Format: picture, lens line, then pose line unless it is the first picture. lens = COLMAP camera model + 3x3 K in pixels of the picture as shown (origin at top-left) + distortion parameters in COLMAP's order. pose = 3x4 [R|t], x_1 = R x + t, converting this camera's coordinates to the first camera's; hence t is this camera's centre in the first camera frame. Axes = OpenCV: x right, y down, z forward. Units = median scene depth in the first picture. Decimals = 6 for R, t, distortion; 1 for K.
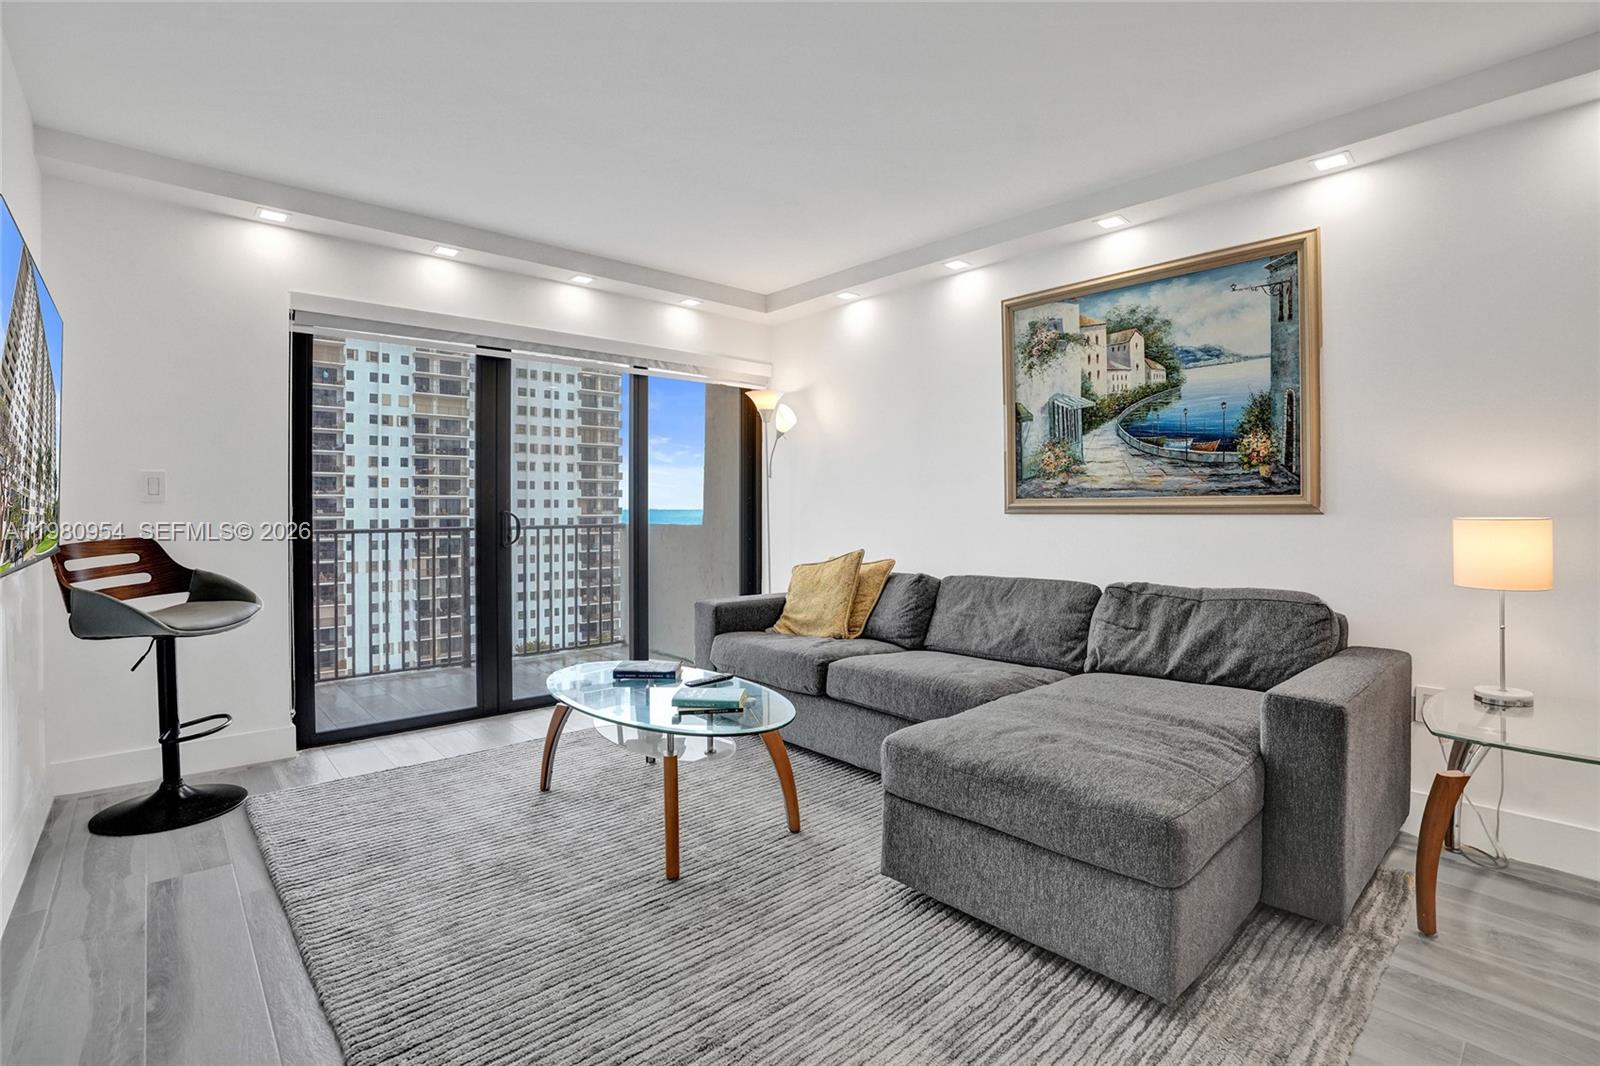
lens RADIAL K [[747.6, 0, 798.5], [0, 747.6, 510.3], [0, 0, 1]] dist [-0.059715, 0.022212]
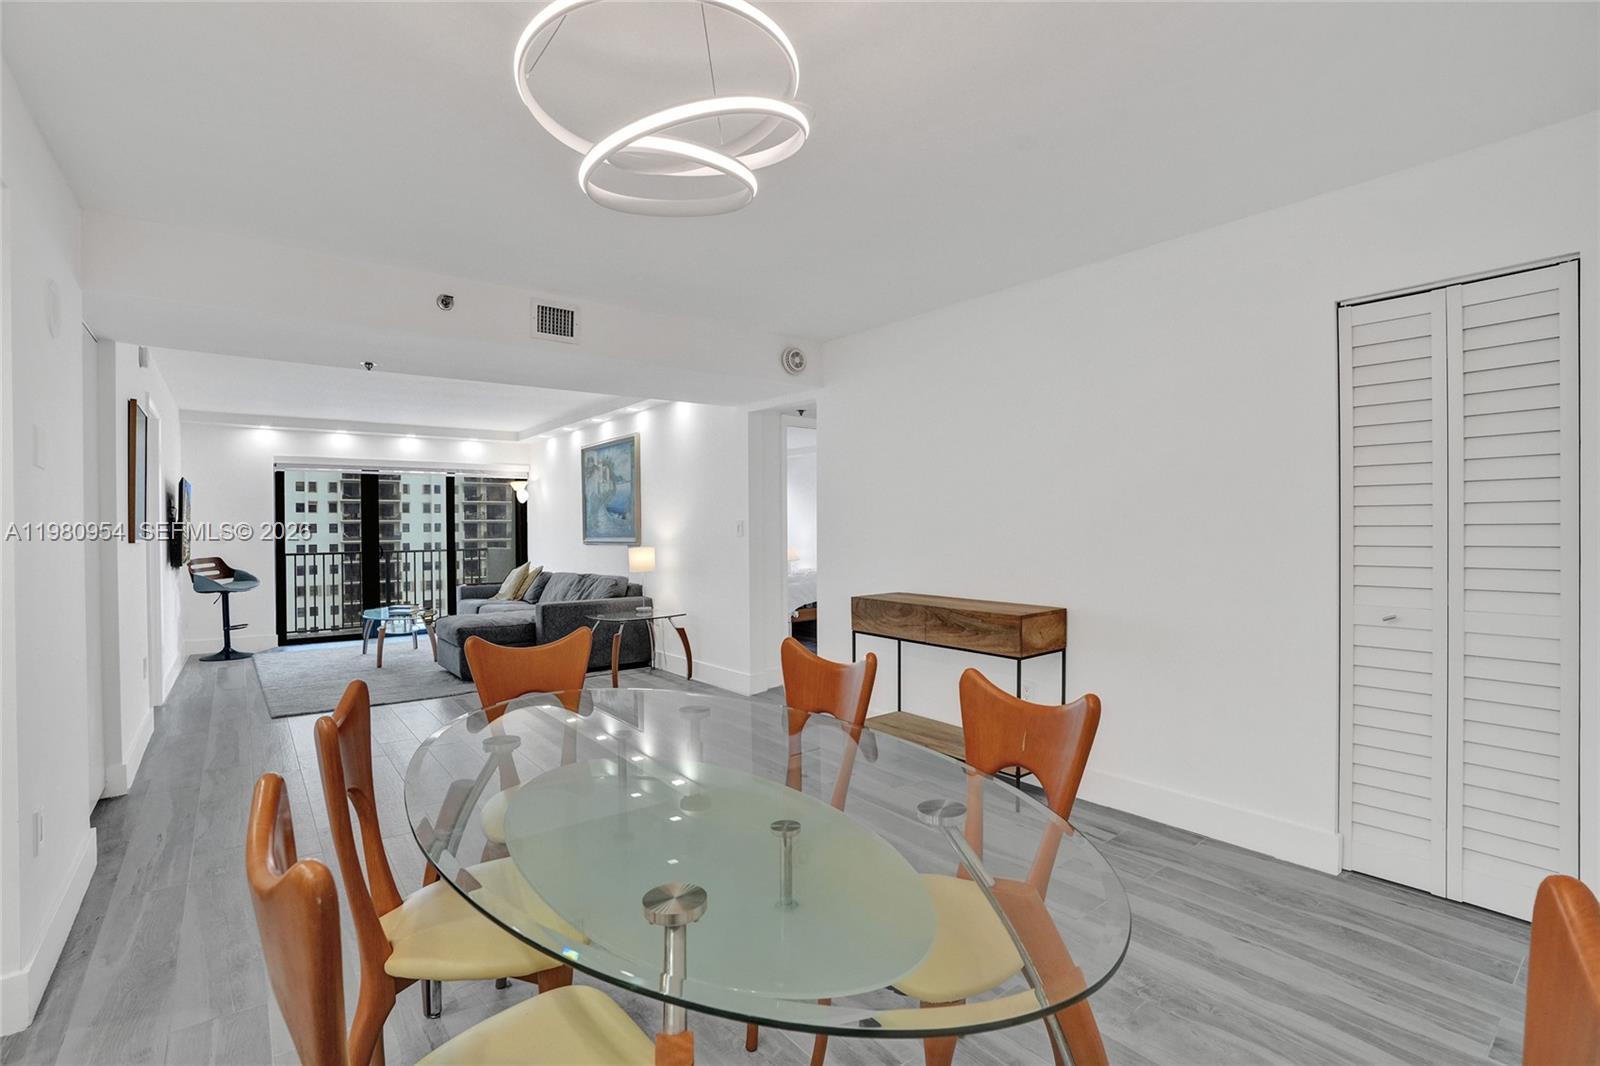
lens RADIAL K [[747.6, 0, 806.8], [0, 747.6, 528.7], [0, 0, 1]] dist [-0.059715, 0.022212]
pose [[0.997750, -0.010141, -0.066271, 1.282232], [0.010161, 0.999948, -0.000038, -0.040640], [0.066268, -0.000635, 0.997802, -1.357892]]
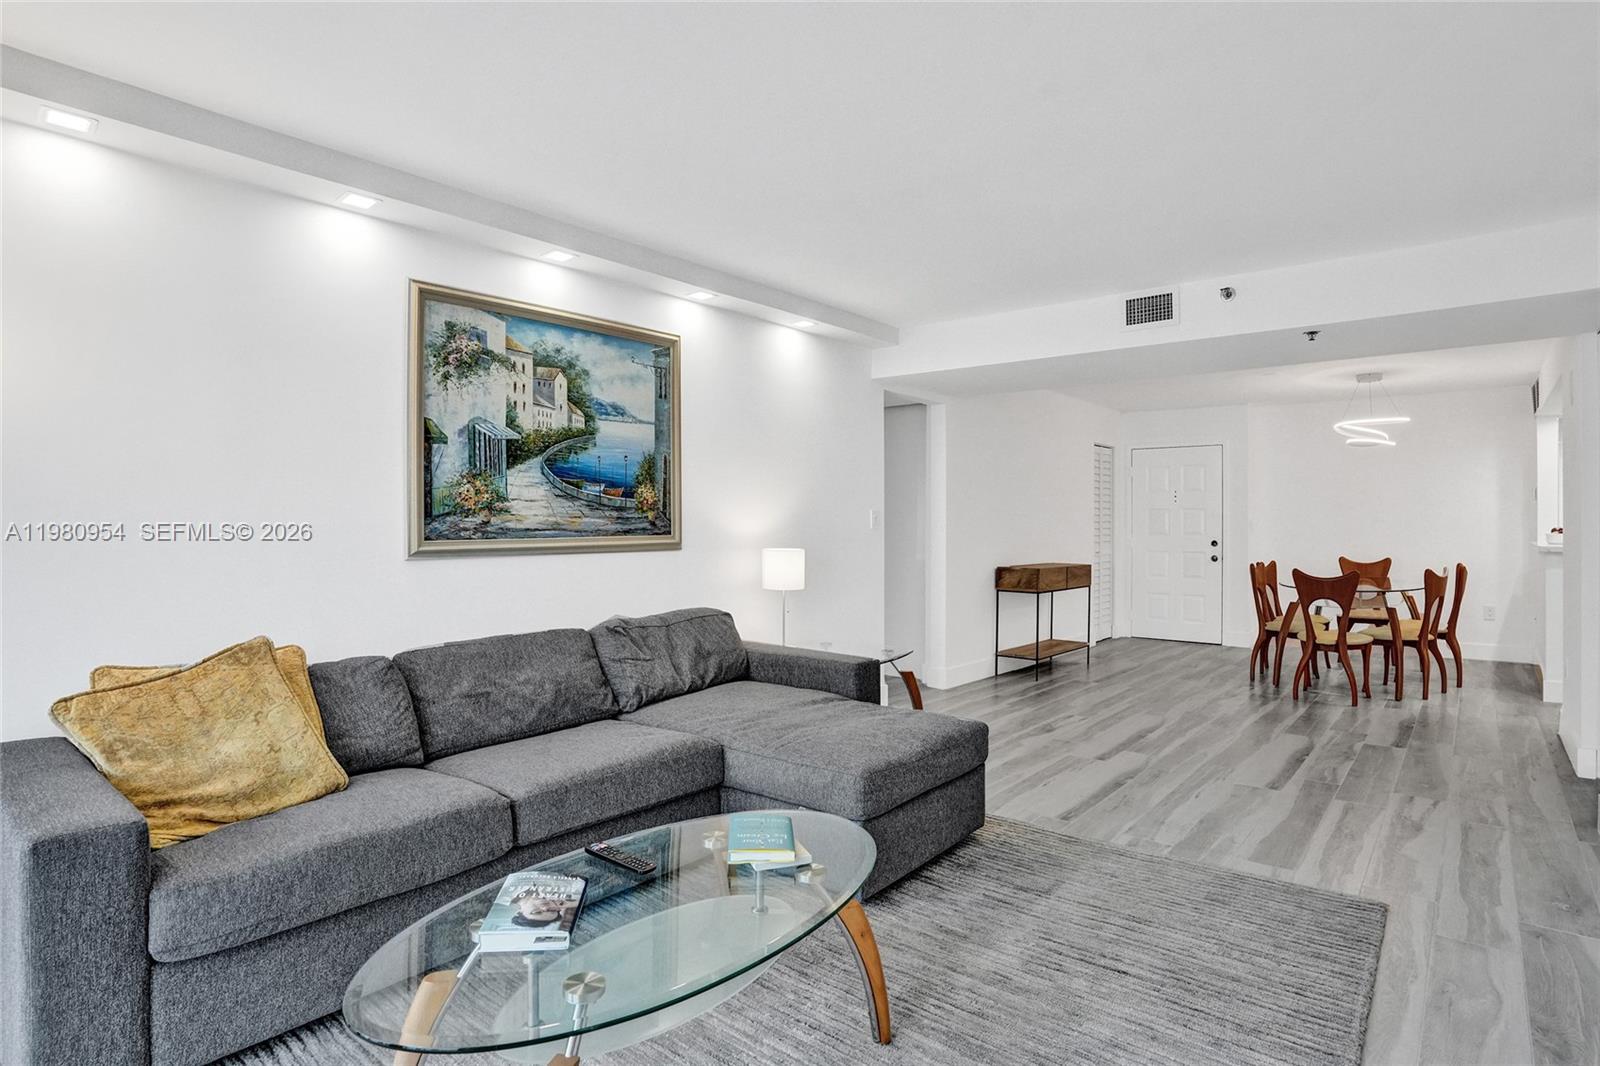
lens RADIAL K [[806.9, 0, 824.8], [0, 806.9, 528.2], [0, 0, 1]] dist [-0.057891, 0.018344]
pose [[-0.141650, -0.009397, 0.989872, -0.692927], [0.001690, 0.999951, 0.009734, -0.041817], [-0.989915, 0.003052, -0.141627, 0.823653]]
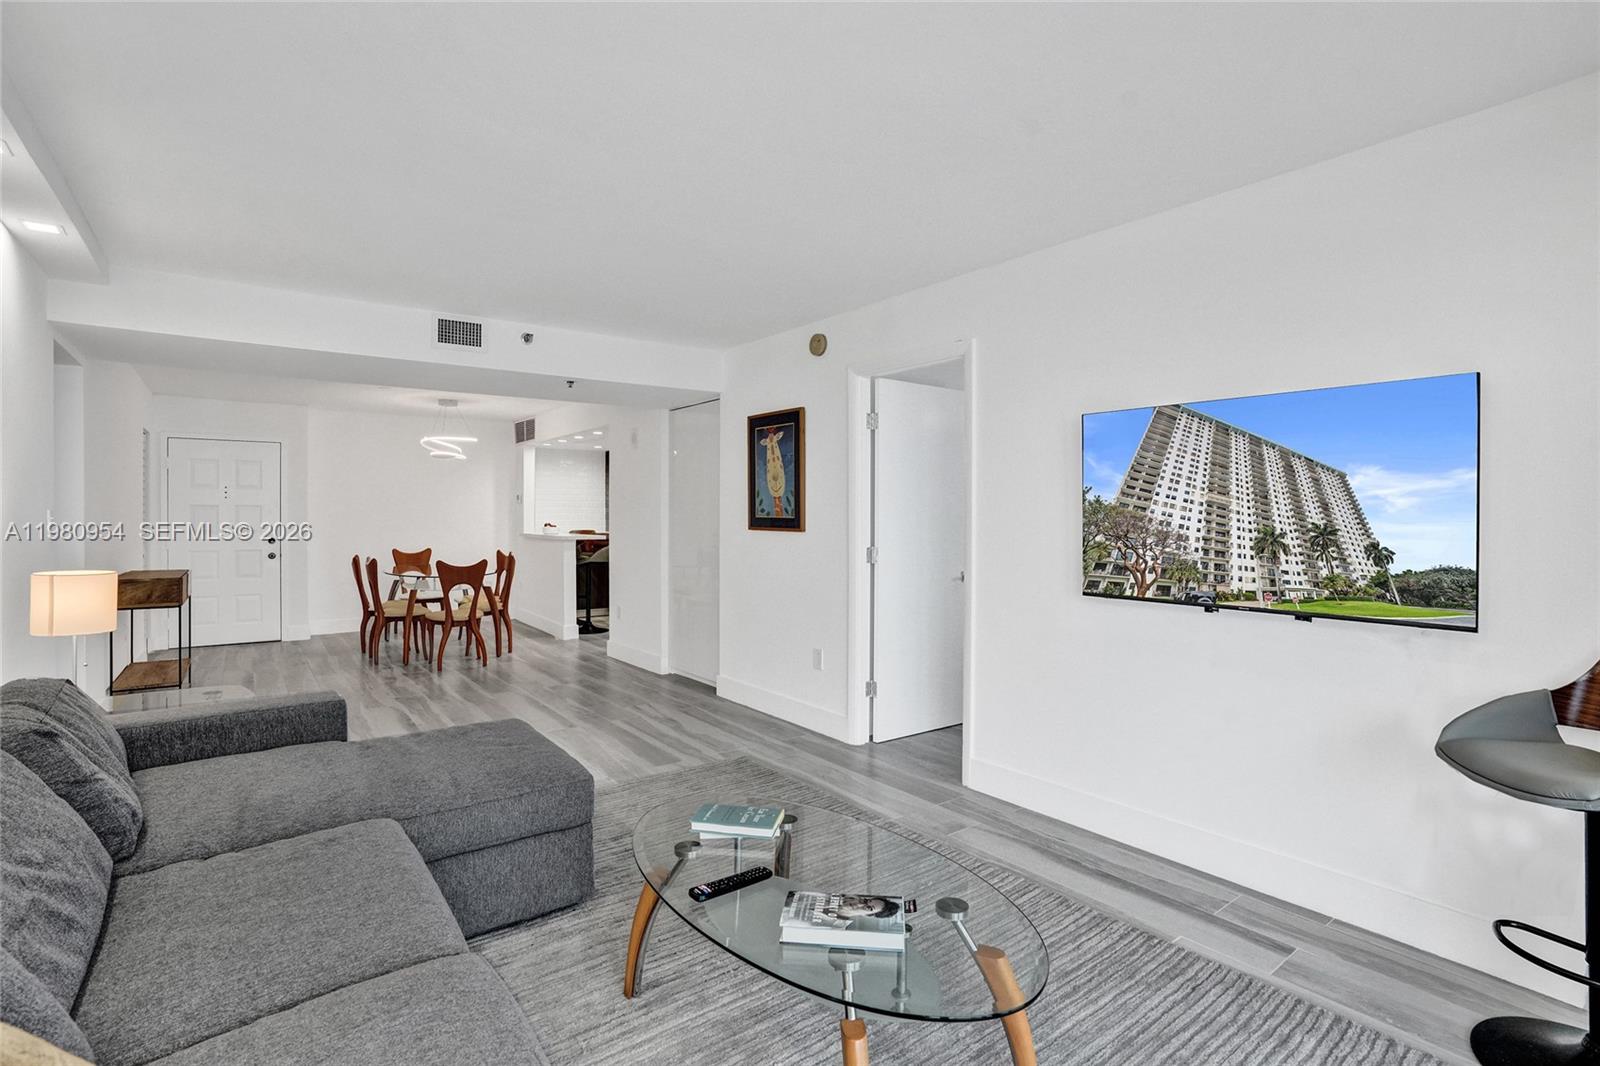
lens RADIAL K [[765.4, 0, 767.7], [0, 765.4, 518.2], [0, 0, 1]] dist [-0.043975, 0.001269]
pose [[-0.991490, -0.003845, 0.130126, -0.193686], [-0.002868, 0.999966, 0.007697, -0.062829], [-0.130151, 0.007258, -0.991468, 1.425085]]
